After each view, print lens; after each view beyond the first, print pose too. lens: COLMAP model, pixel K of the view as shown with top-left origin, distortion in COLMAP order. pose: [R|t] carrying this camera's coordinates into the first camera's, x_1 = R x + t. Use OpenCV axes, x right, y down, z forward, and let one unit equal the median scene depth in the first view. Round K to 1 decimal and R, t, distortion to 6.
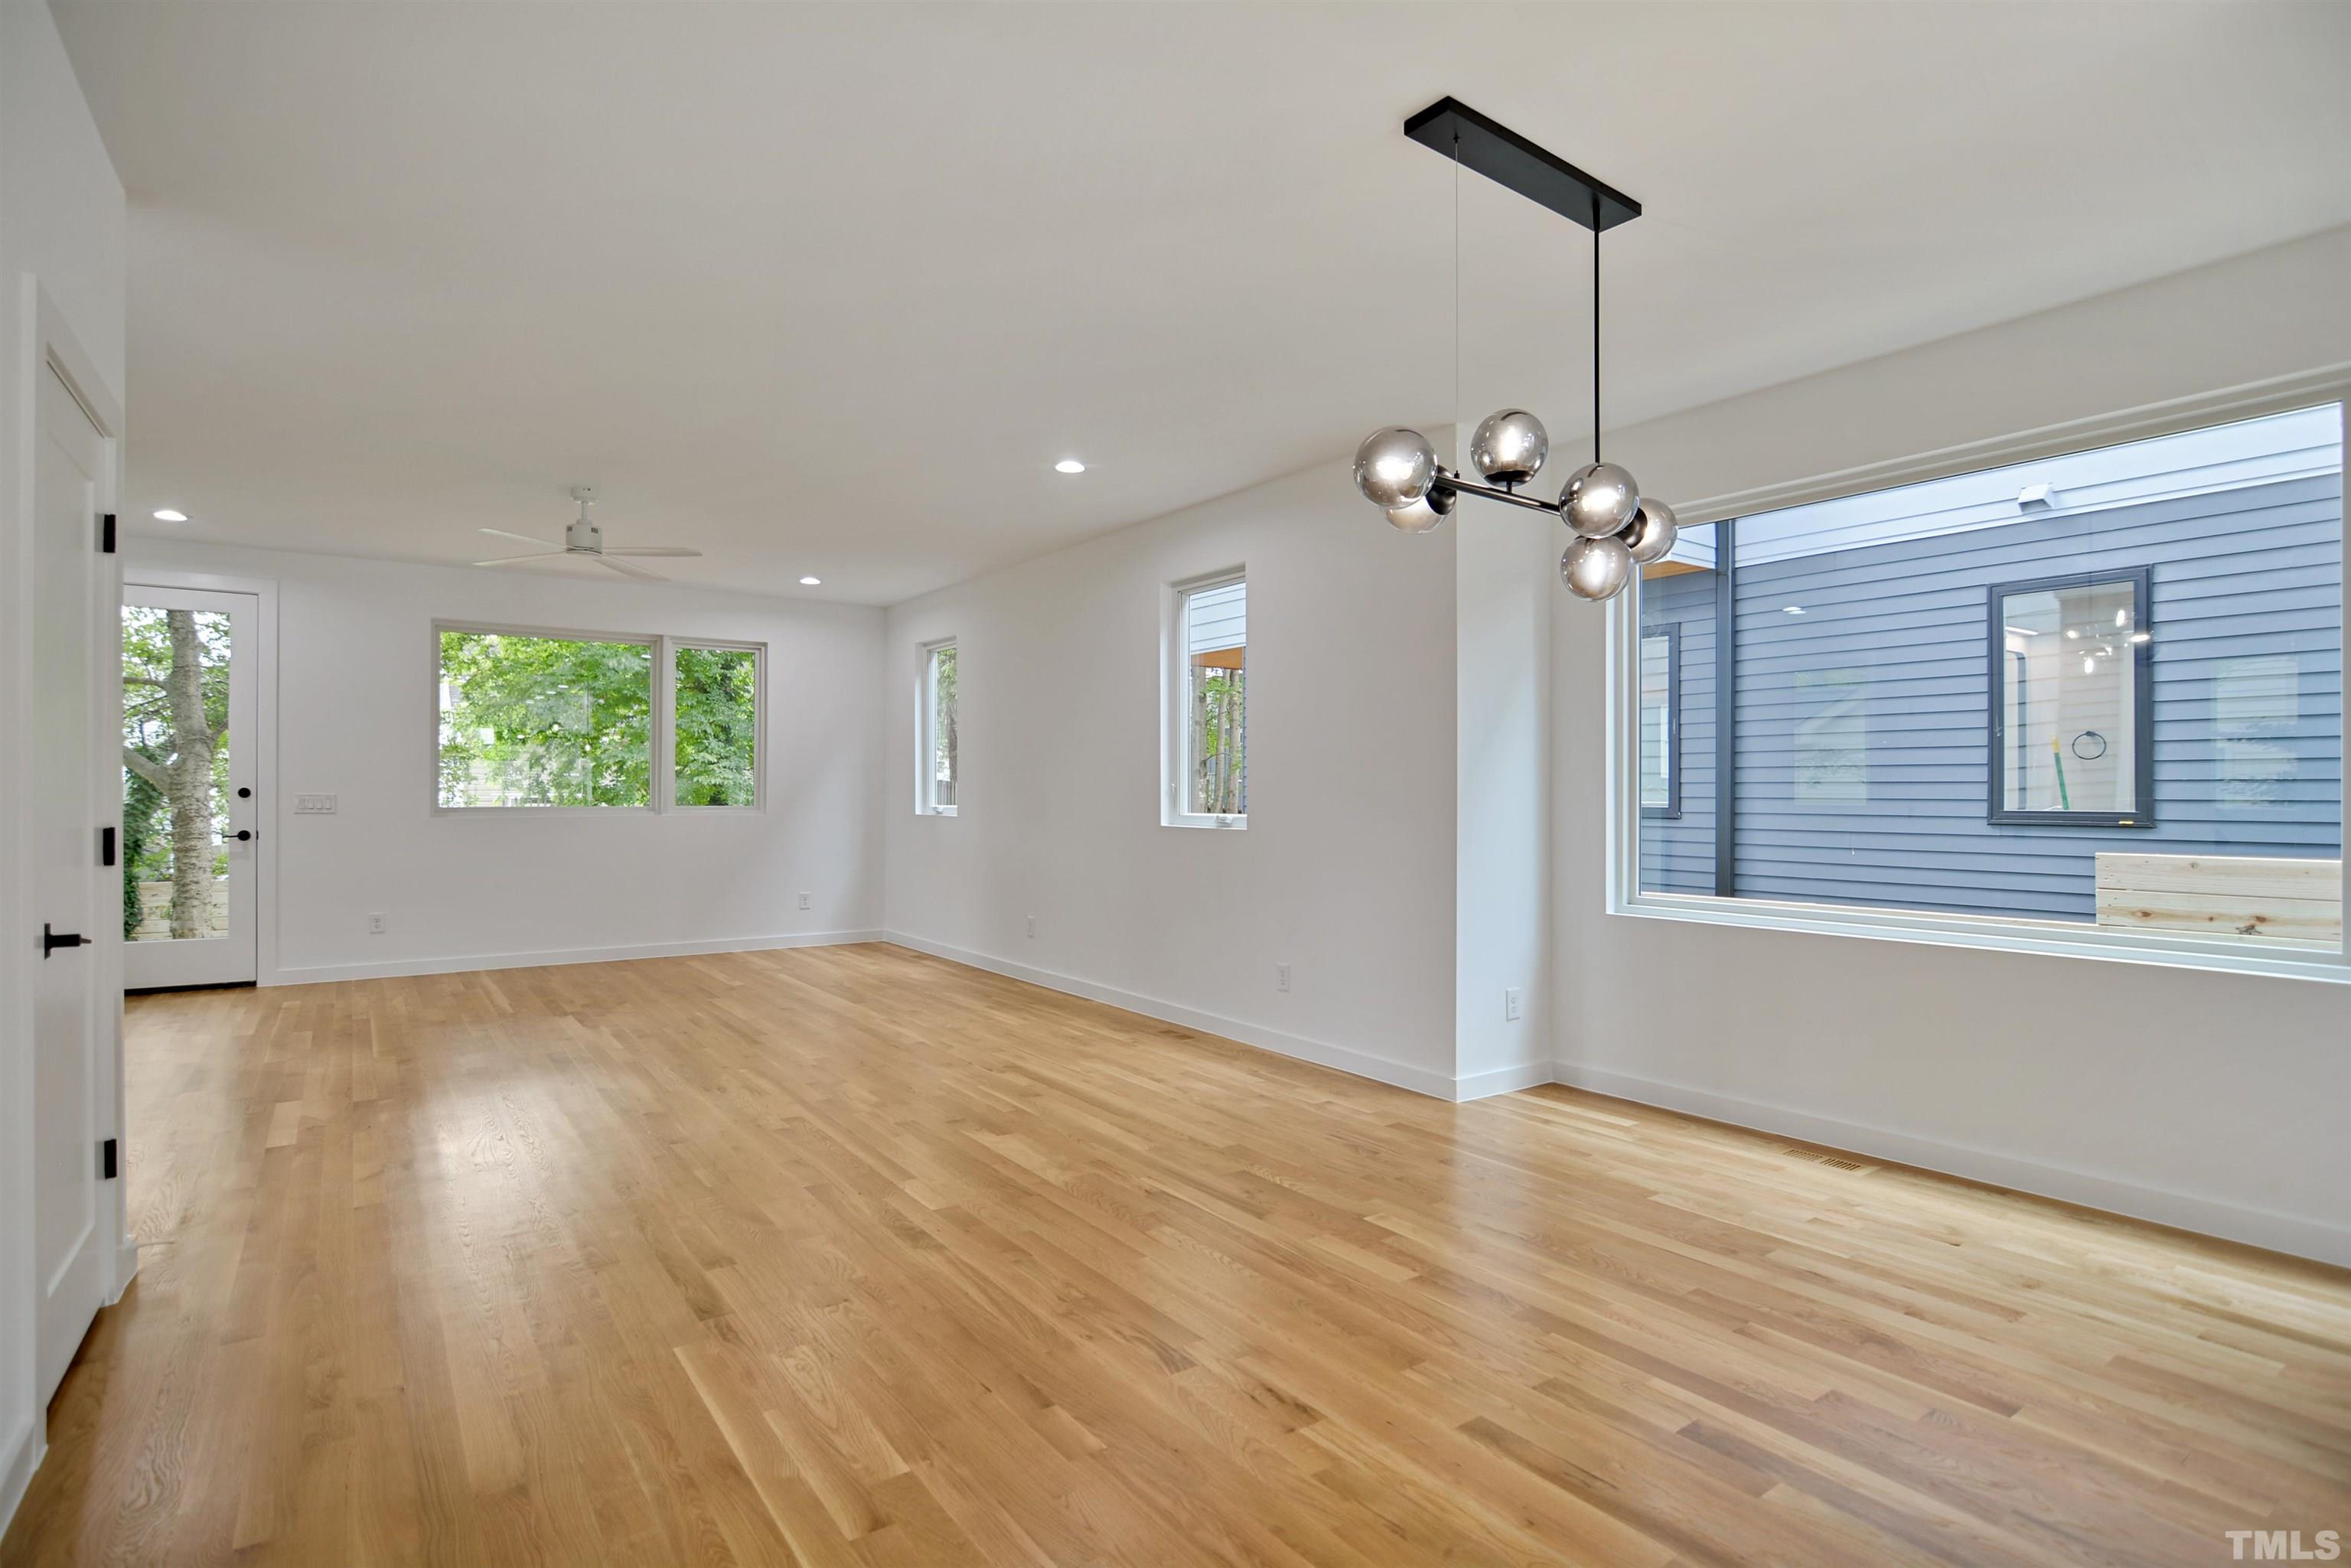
lens RADIAL K [[1162.5, 0, 1164.6], [0, 1162.5, 801.1], [0, 0, 1]] dist [-0.031833, 0.010812]
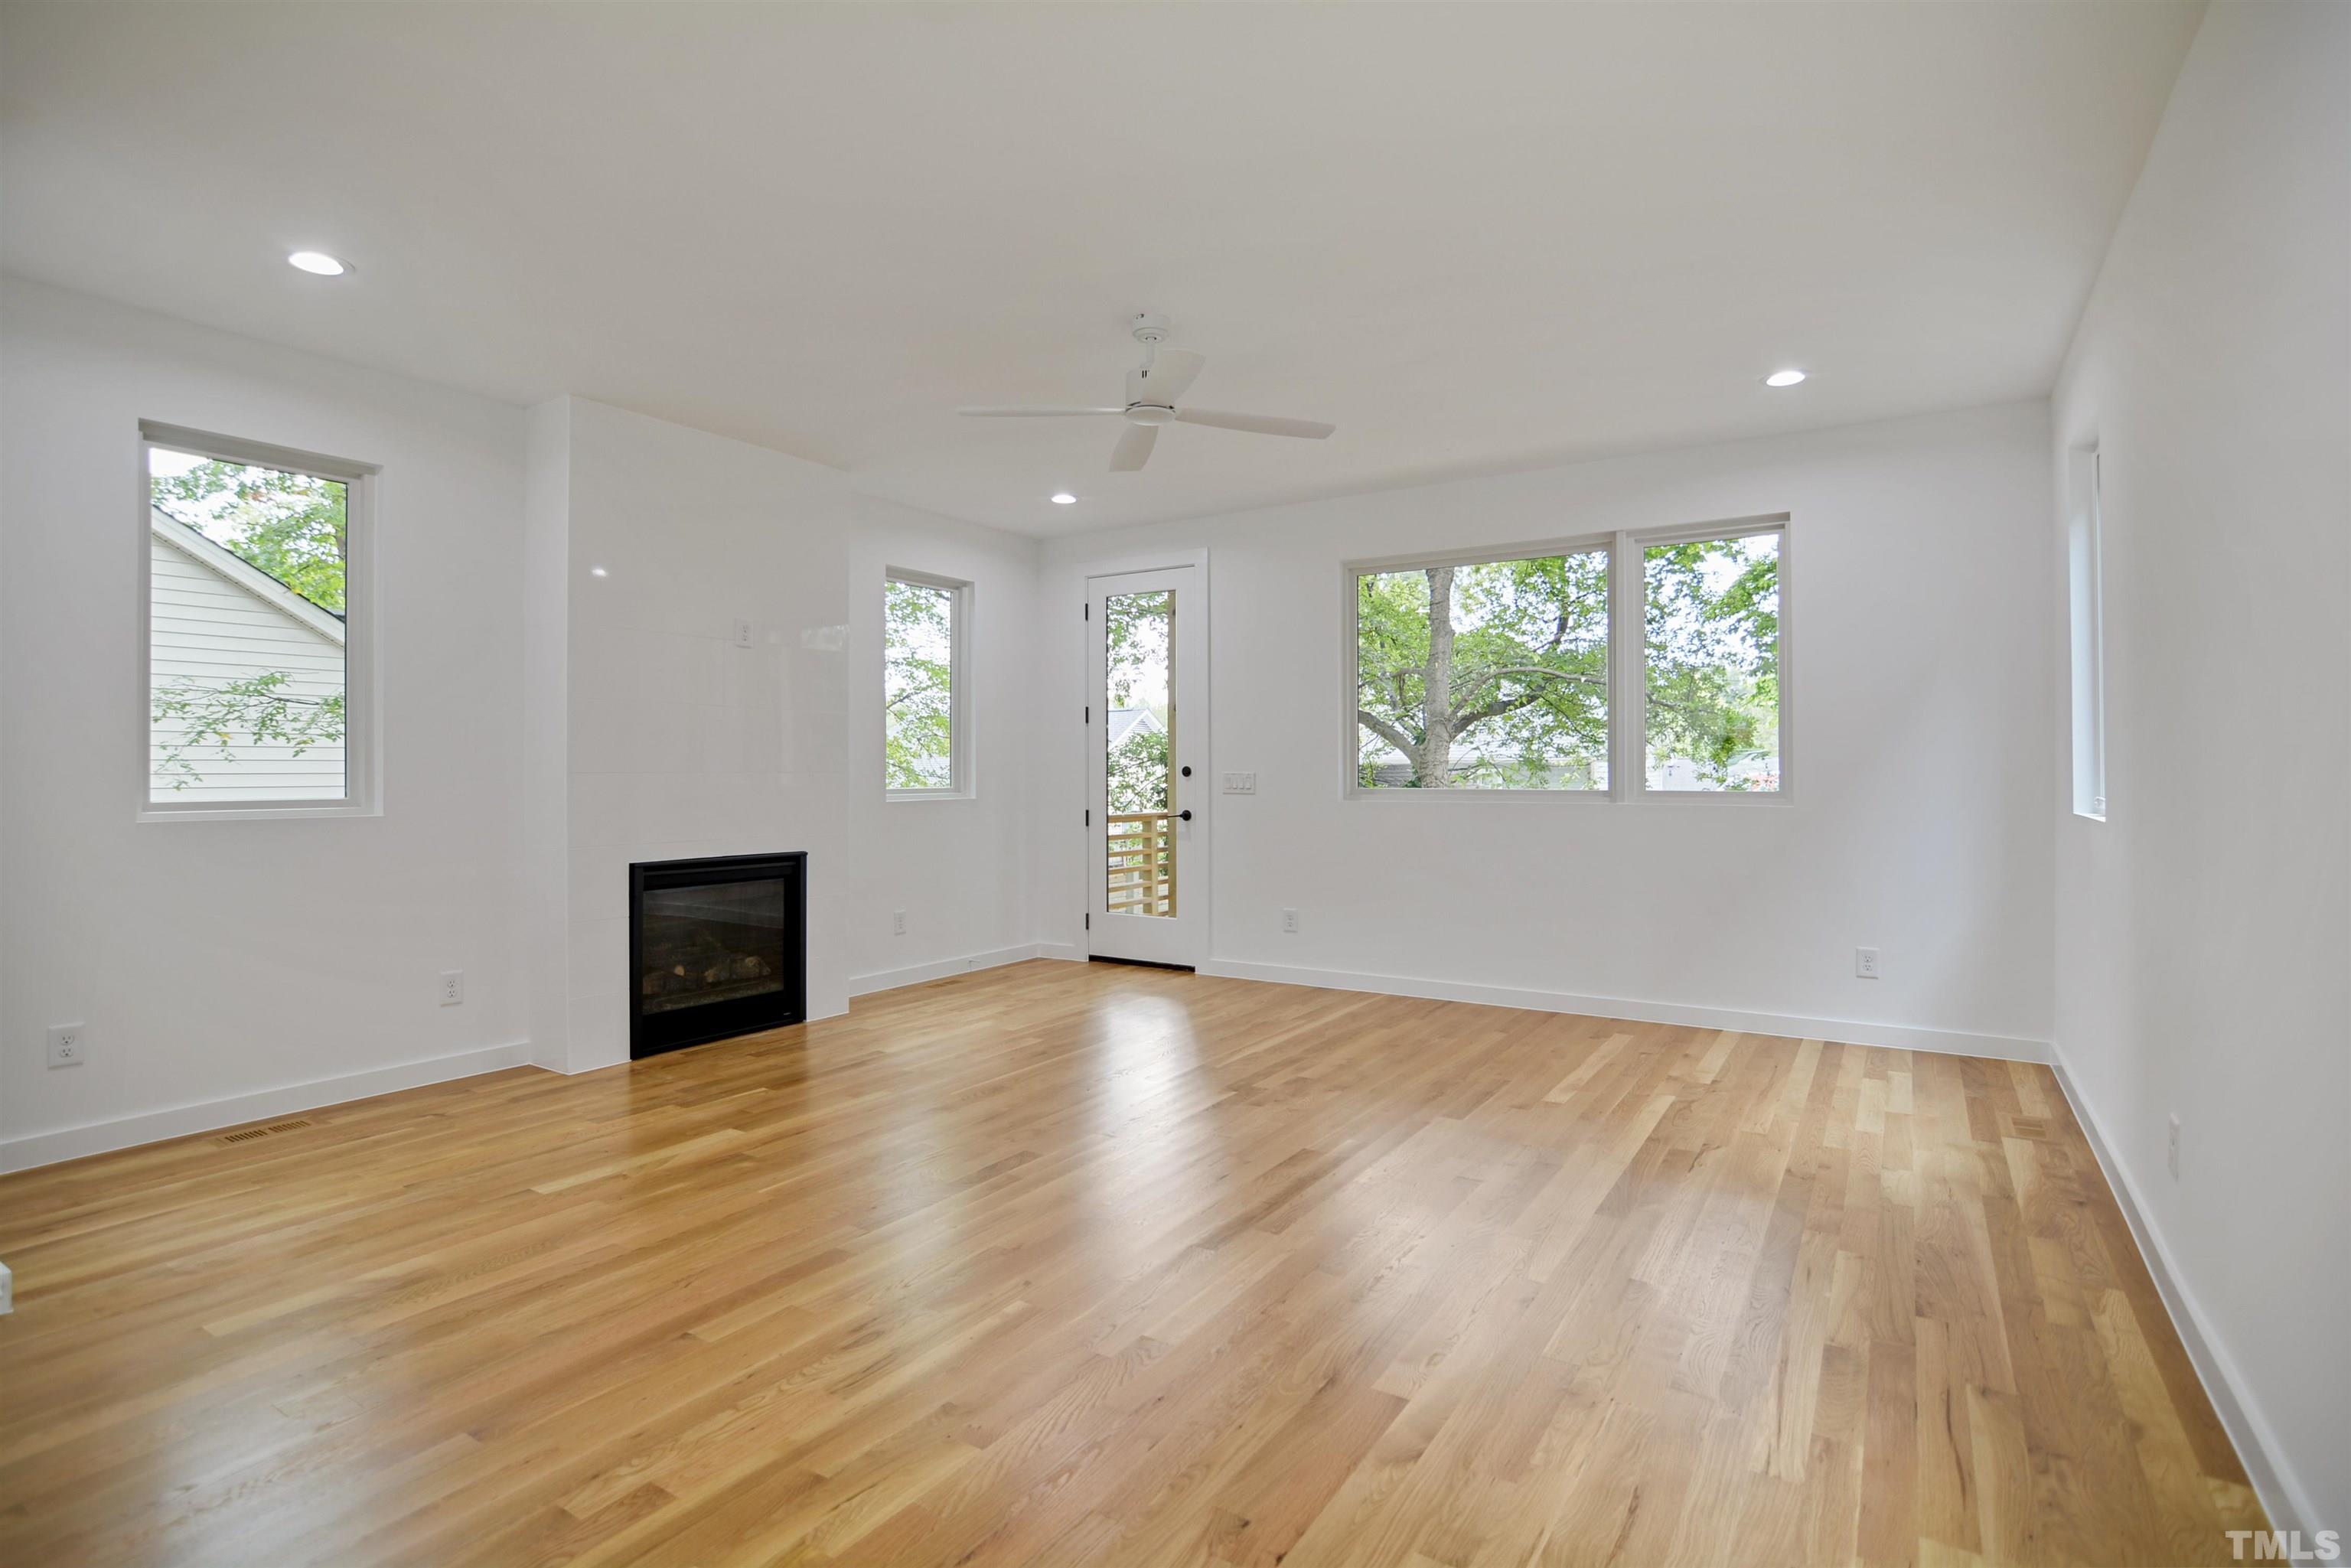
lens RADIAL K [[1149.6, 0, 1161.0], [0, 1149.6, 772.2], [0, 0, 1]] dist [-0.022244, 0.000559]
pose [[0.363046, -0.002240, -0.931768, 0.078045], [-0.002407, 0.999992, -0.003341, -0.002605], [0.931768, 0.003456, 0.363038, 0.493997]]
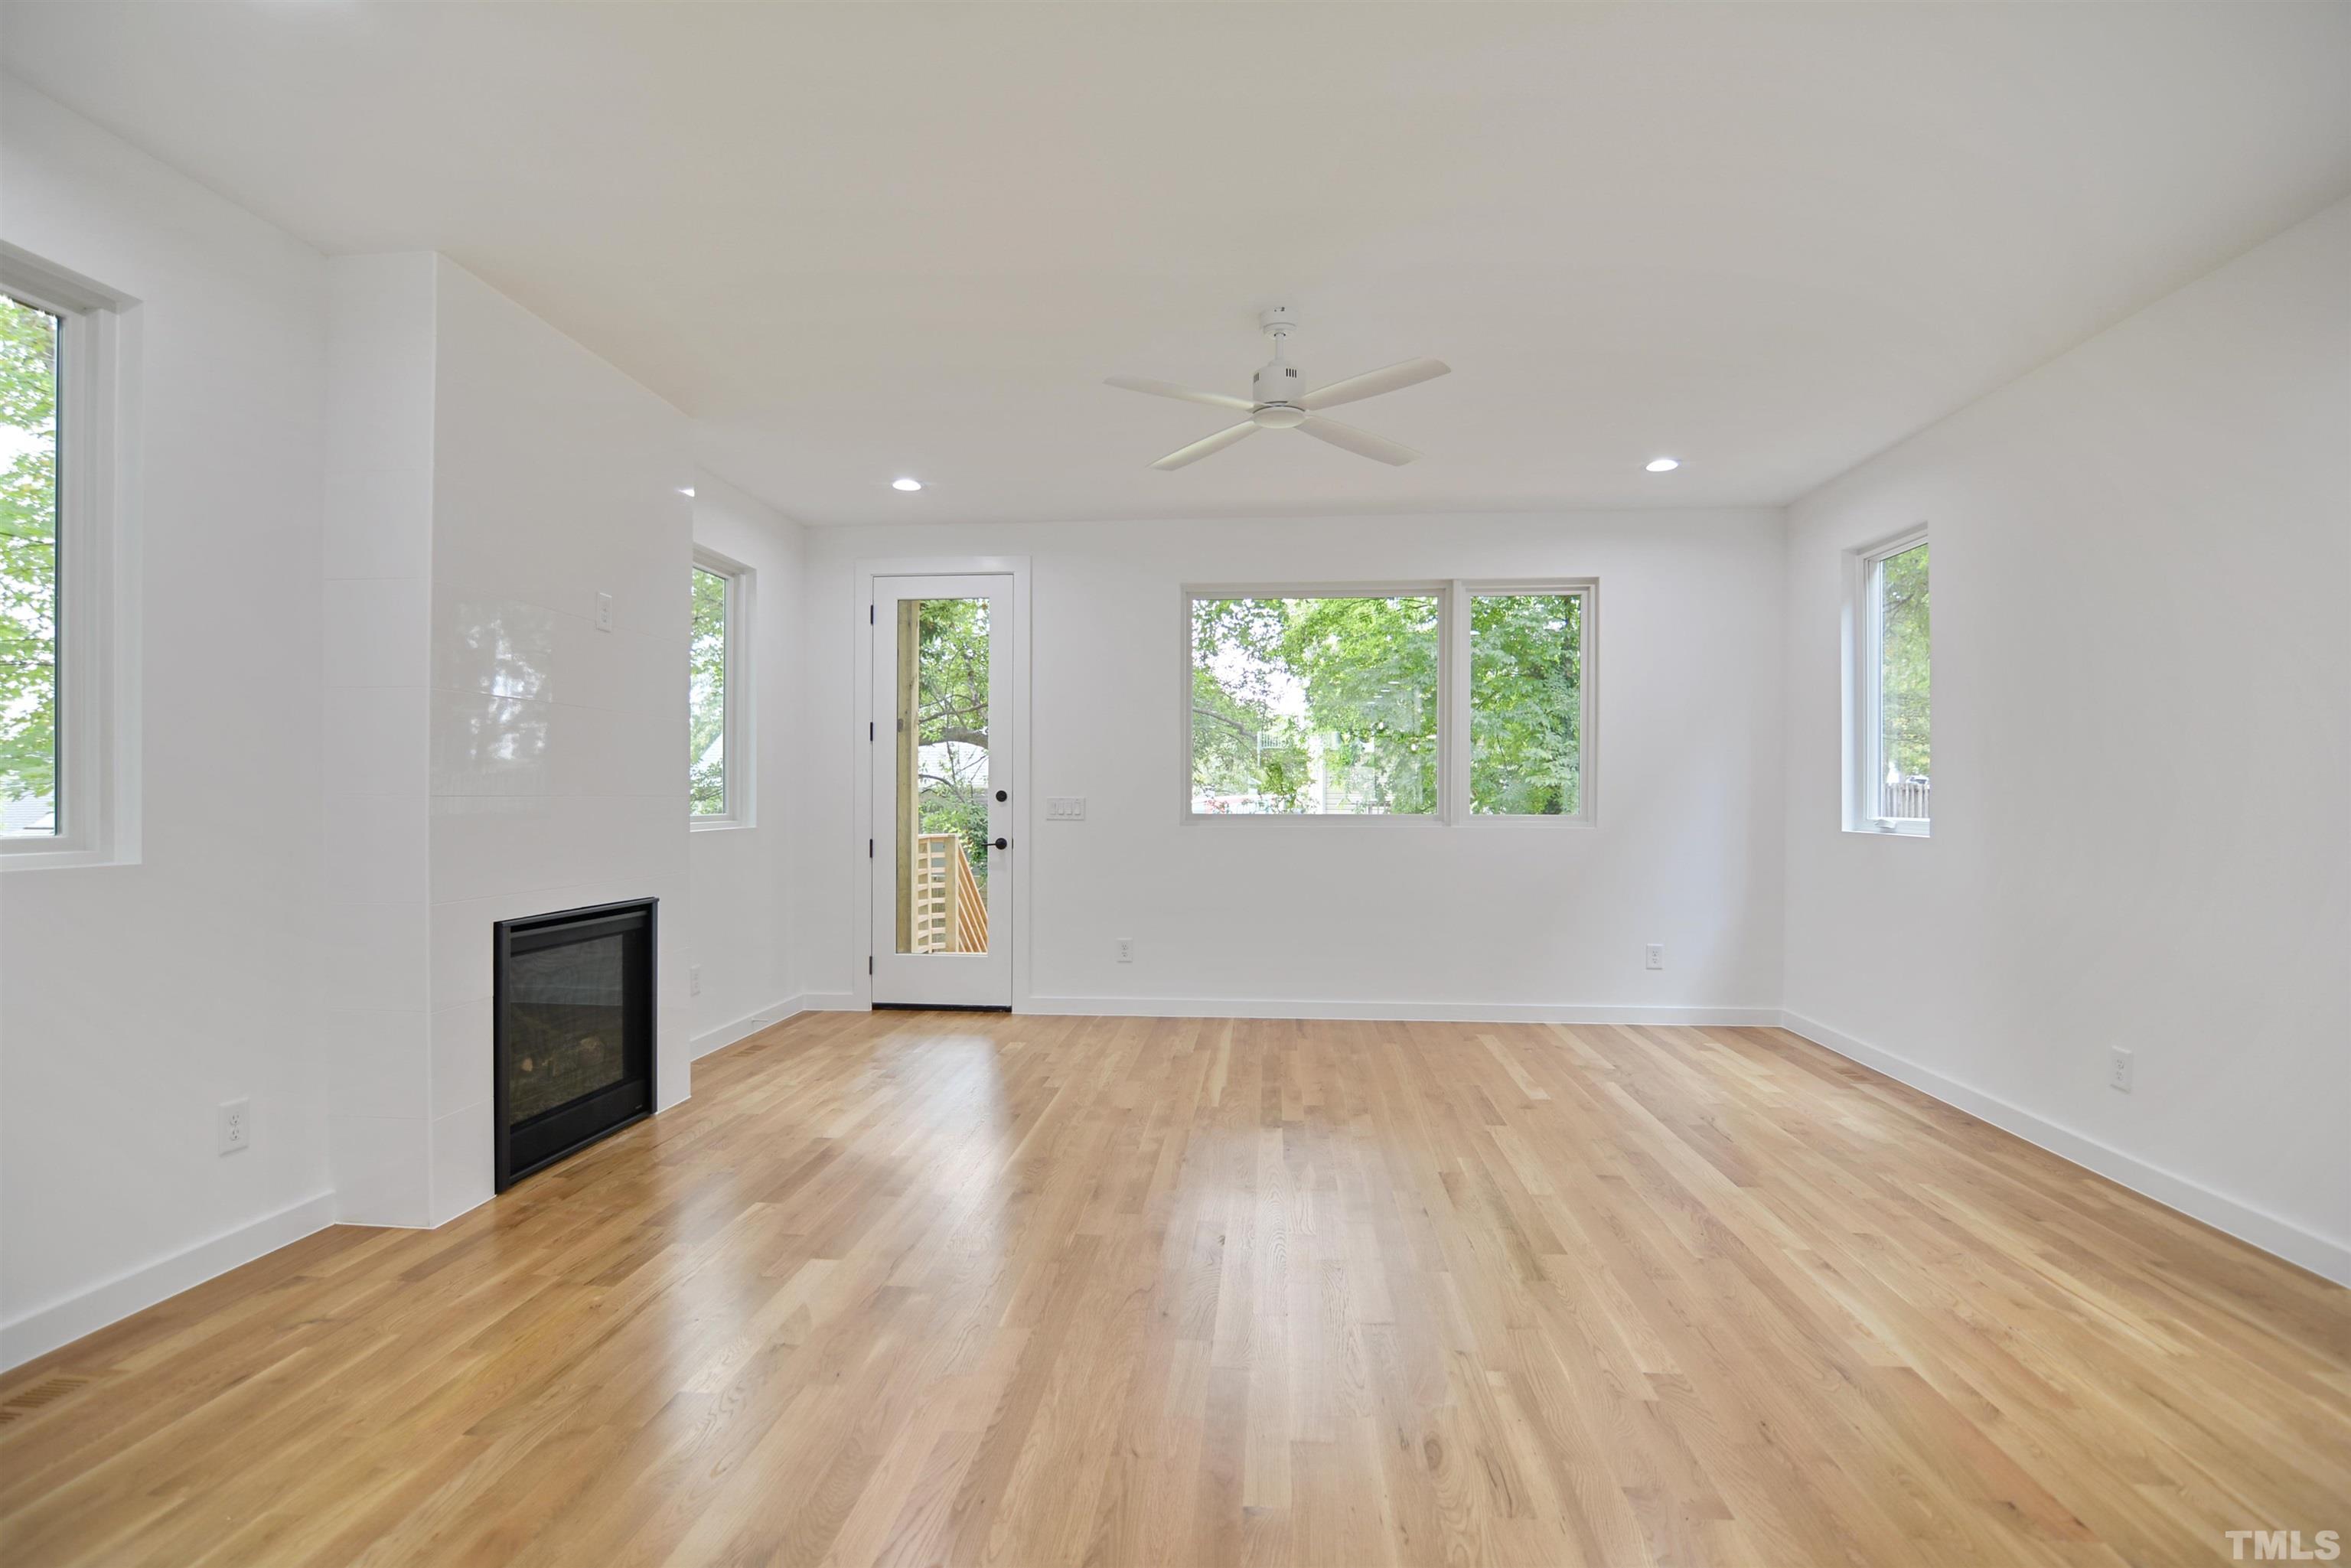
lens RADIAL K [[1162.5, 0, 1164.6], [0, 1162.5, 801.1], [0, 0, 1]] dist [-0.031833, 0.010812]
pose [[0.757229, 0.002566, -0.653144, -0.089087], [-0.004337, 0.999990, -0.001099, -0.002186], [0.653135, 0.003665, 0.757233, 0.310524]]
